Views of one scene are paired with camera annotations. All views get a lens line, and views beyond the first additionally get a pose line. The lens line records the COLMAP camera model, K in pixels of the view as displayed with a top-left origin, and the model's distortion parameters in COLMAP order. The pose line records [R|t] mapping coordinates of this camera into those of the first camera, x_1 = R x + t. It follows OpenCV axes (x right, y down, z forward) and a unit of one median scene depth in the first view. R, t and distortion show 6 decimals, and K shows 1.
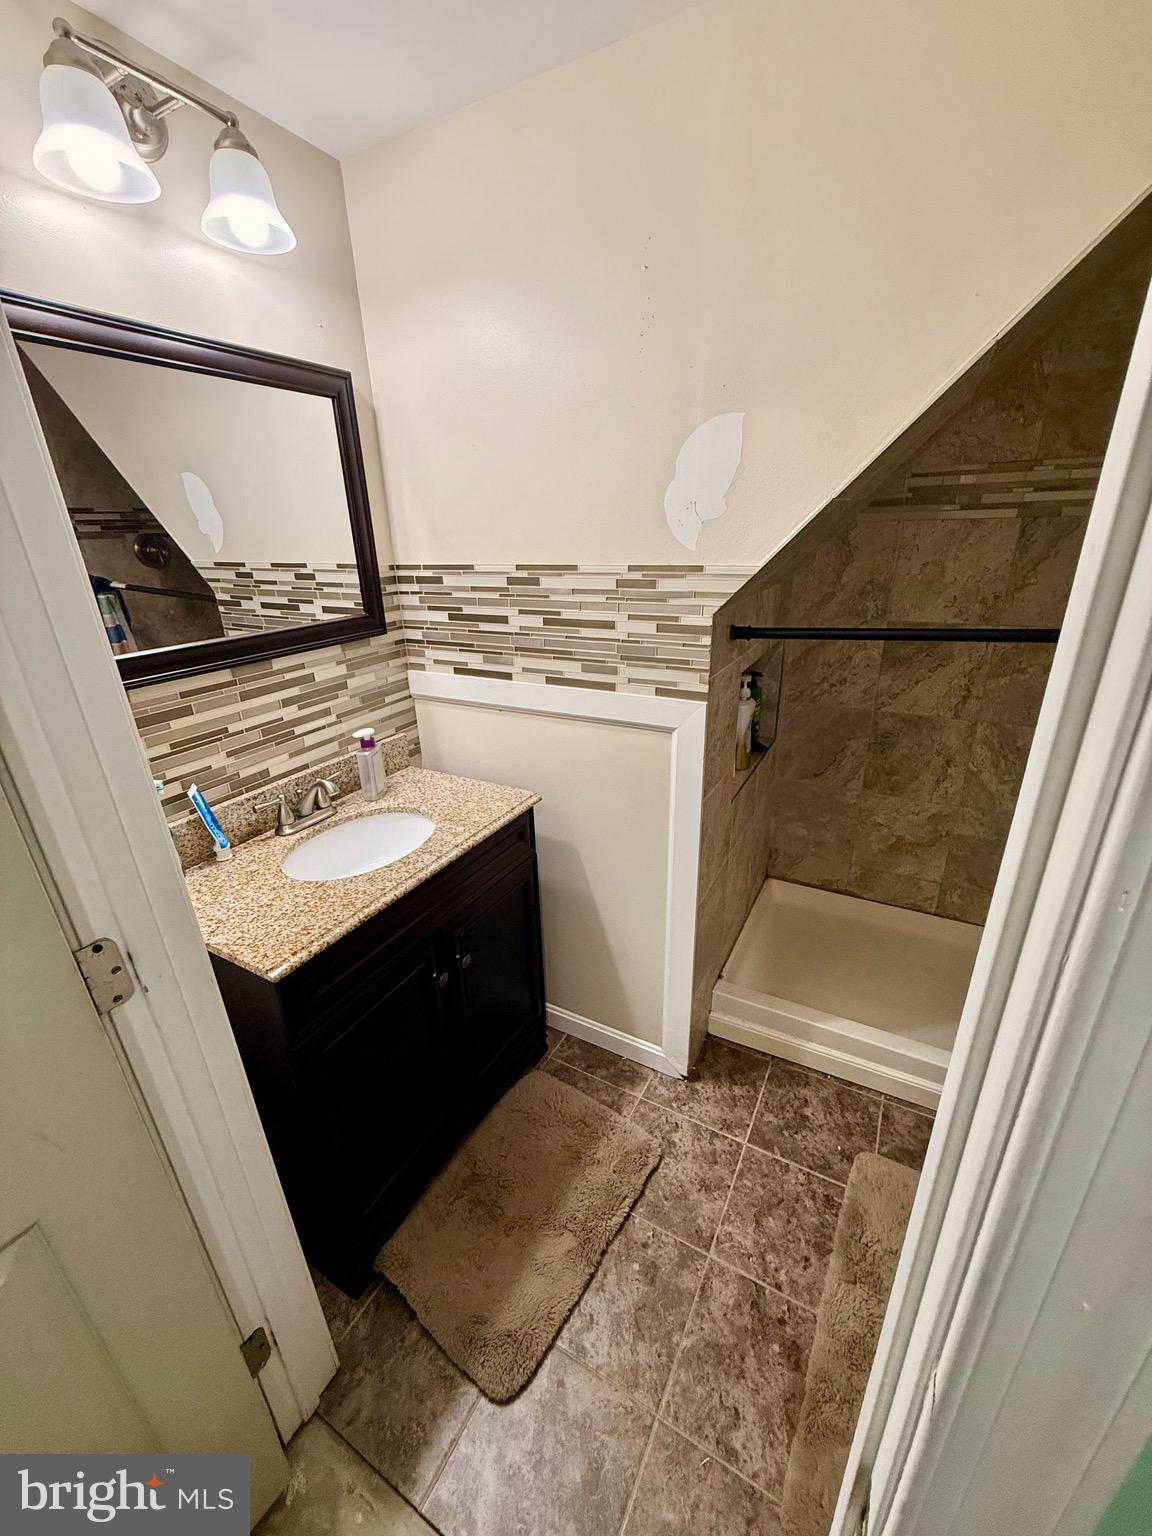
lens RADIAL K [[610.9, 0, 577.4], [0, 610.9, 766.2], [0, 0, 1]] dist [-0.001565, 0.000403]
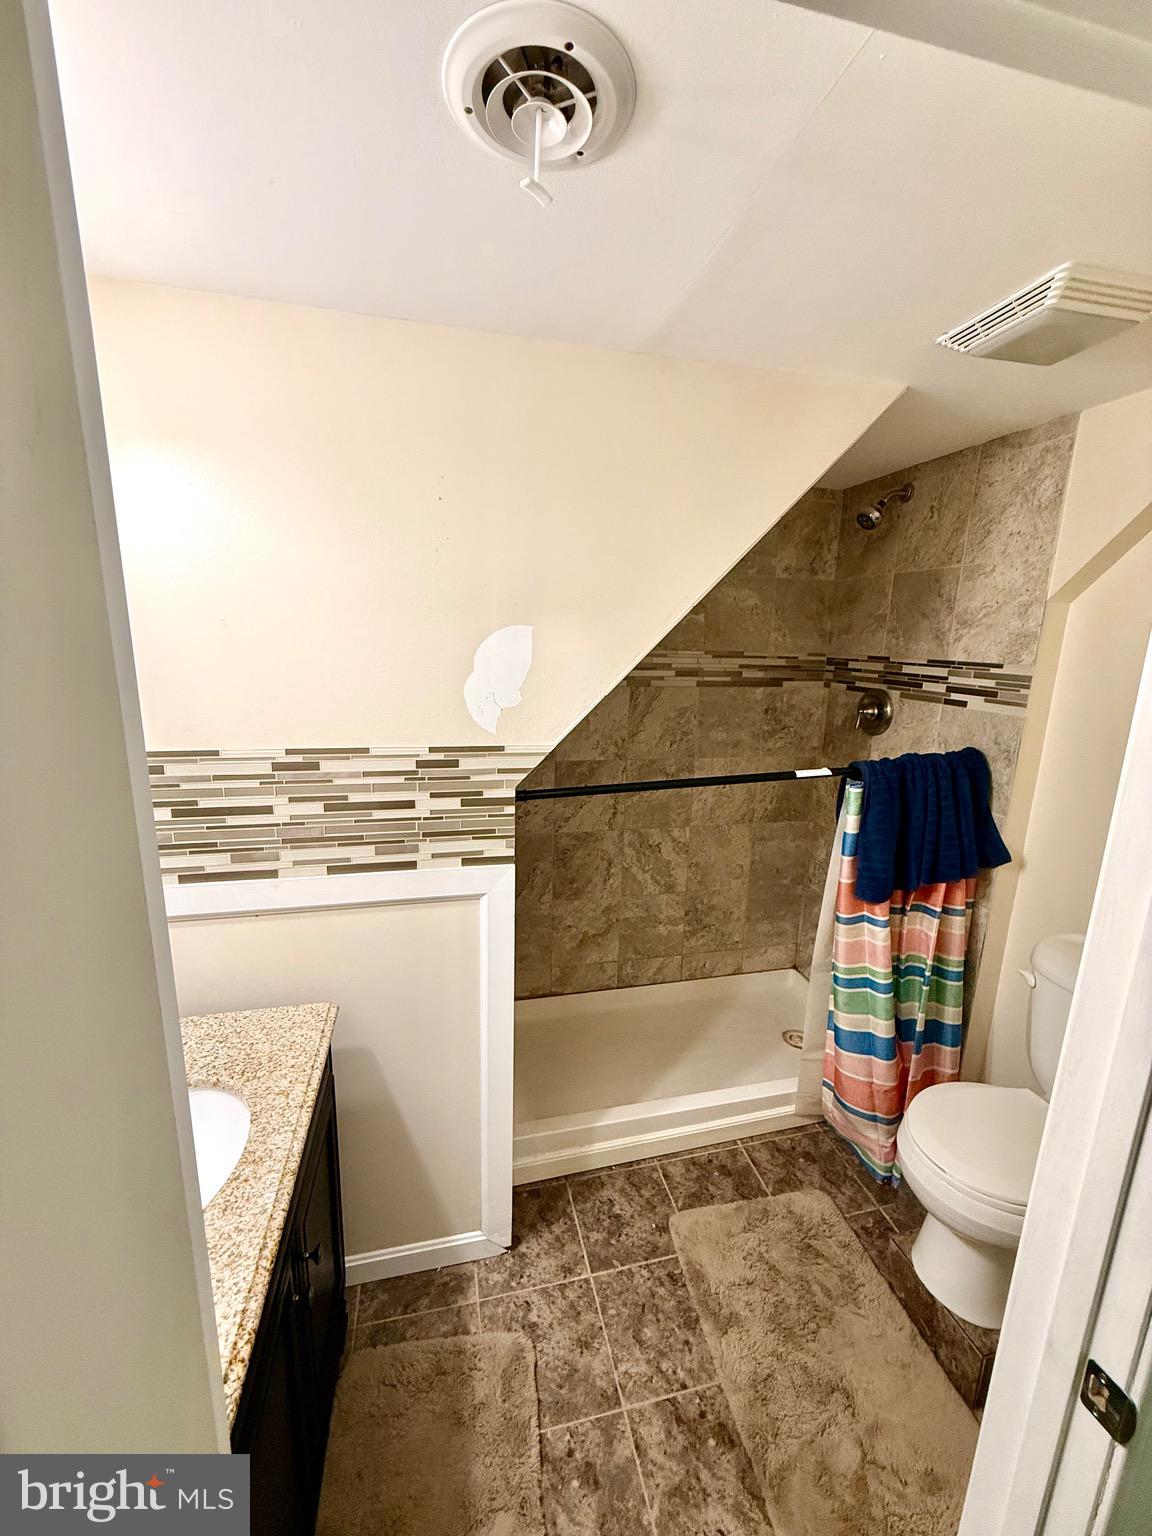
lens RADIAL K [[610.9, 0, 579.6], [0, 610.9, 766.3], [0, 0, 1]] dist [-0.001565, 0.000403]
pose [[0.735553, -0.088857, 0.671615, -0.365975], [0.203221, 0.974647, -0.093617, -0.131274], [-0.646269, 0.205347, 0.734962, 0.080506]]
